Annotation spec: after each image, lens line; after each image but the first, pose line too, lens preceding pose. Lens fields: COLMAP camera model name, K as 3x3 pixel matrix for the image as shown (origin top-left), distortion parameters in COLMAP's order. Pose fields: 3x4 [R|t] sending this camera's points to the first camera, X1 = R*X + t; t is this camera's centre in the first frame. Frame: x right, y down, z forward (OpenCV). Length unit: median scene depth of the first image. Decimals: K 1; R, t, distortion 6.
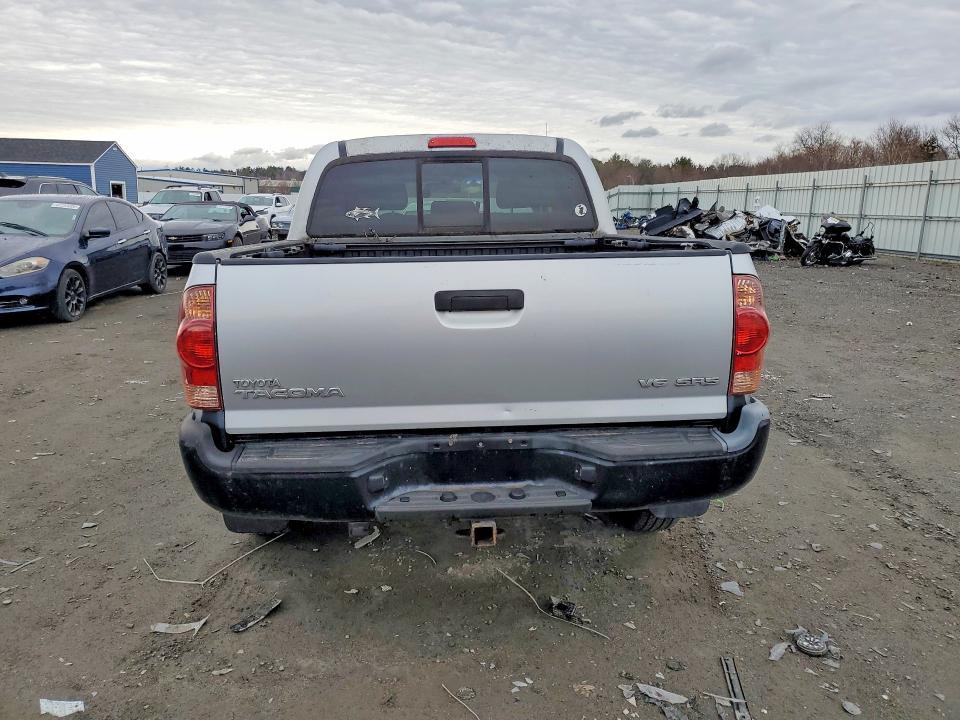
lens RADIAL K [[756.7, 0, 465.8], [0, 756.7, 361.1], [0, 0, 1]] dist [0.010650, 0.002166]
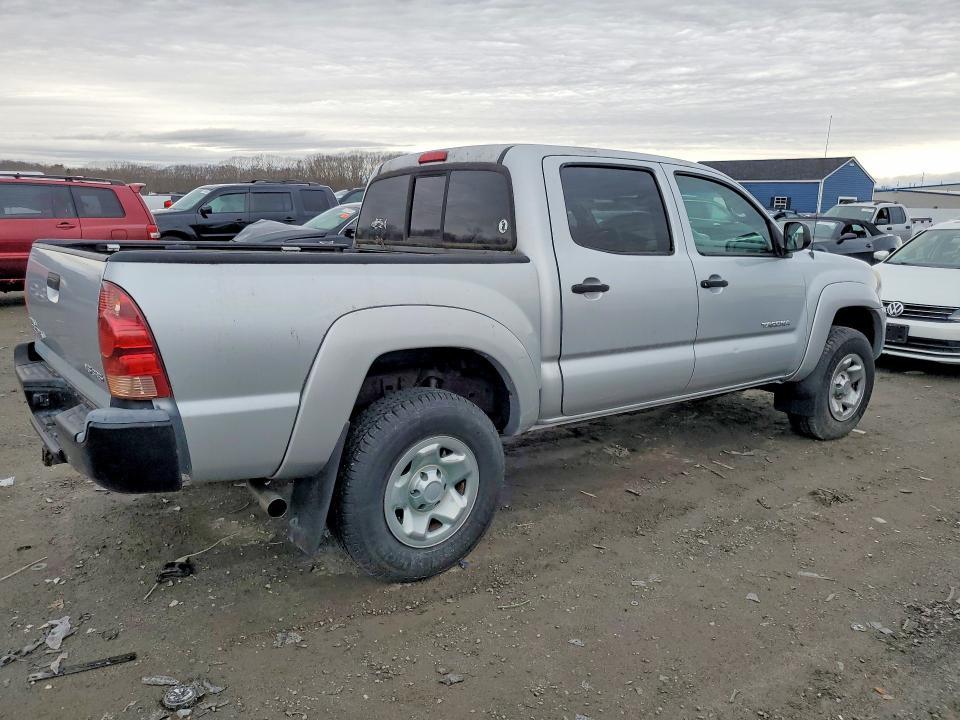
lens RADIAL K [[756.7, 0, 465.8], [0, 756.7, 361.1], [0, 0, 1]] dist [0.010650, 0.002166]
pose [[0.554341, 0.170823, -0.814571, 0.880302], [-0.187729, 0.979152, 0.077582, -0.104801], [0.810842, 0.109912, 0.574852, 0.469650]]
